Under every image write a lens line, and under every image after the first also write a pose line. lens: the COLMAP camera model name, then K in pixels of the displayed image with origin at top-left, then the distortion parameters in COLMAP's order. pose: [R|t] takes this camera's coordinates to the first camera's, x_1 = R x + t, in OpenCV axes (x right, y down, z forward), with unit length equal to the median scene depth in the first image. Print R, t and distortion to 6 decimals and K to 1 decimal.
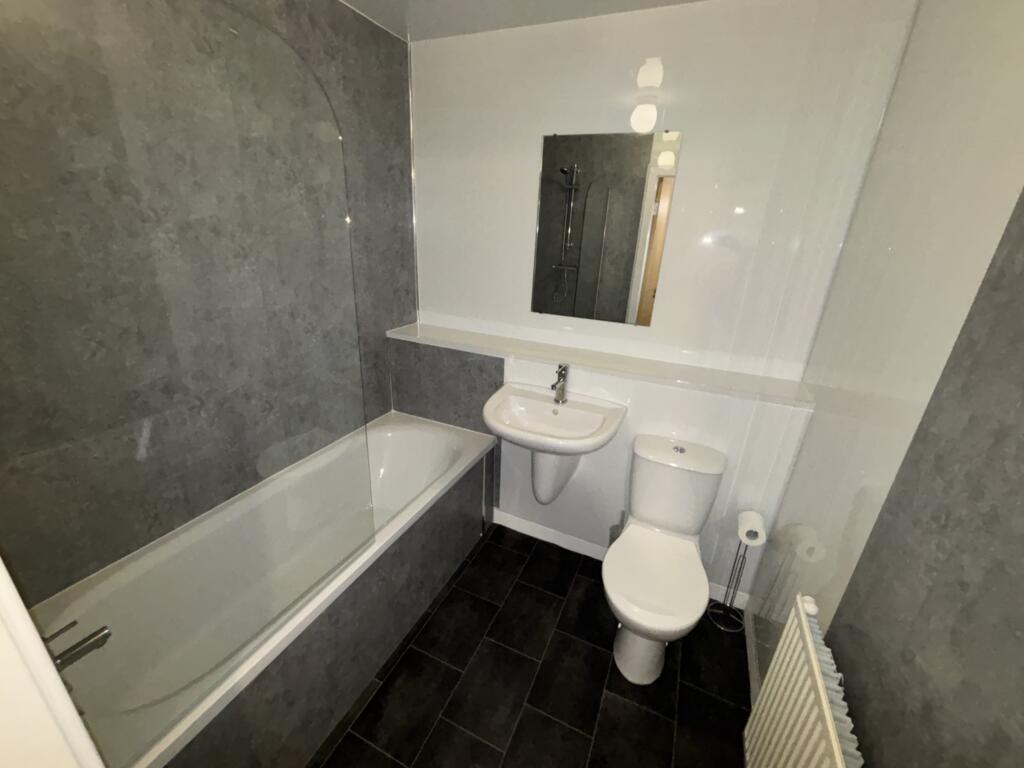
lens RADIAL K [[414.7, 0, 511.6], [0, 414.7, 385.5], [0, 0, 1]] dist [0.002438, -0.001081]
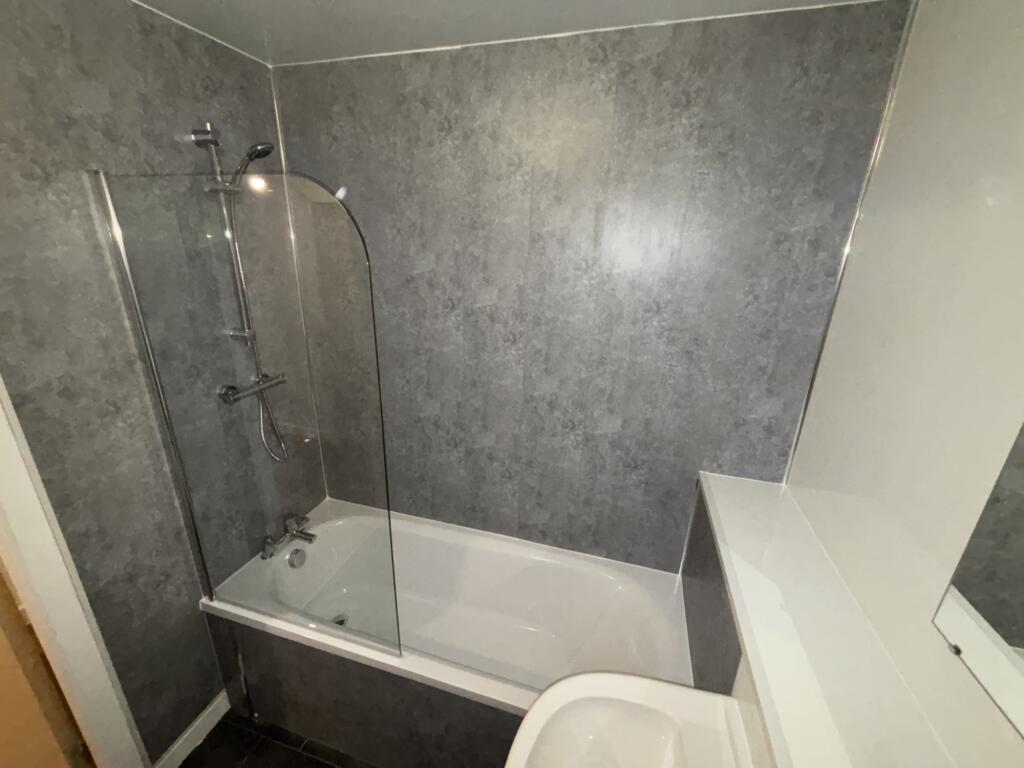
lens RADIAL K [[414.7, 0, 510.1], [0, 414.7, 381.4], [0, 0, 1]] dist [0.002438, -0.001081]
pose [[0.132511, 0.280413, -0.950689, 0.390986], [-0.370325, 0.903694, 0.214934, -0.448662], [0.919402, 0.323582, 0.223593, 0.799981]]
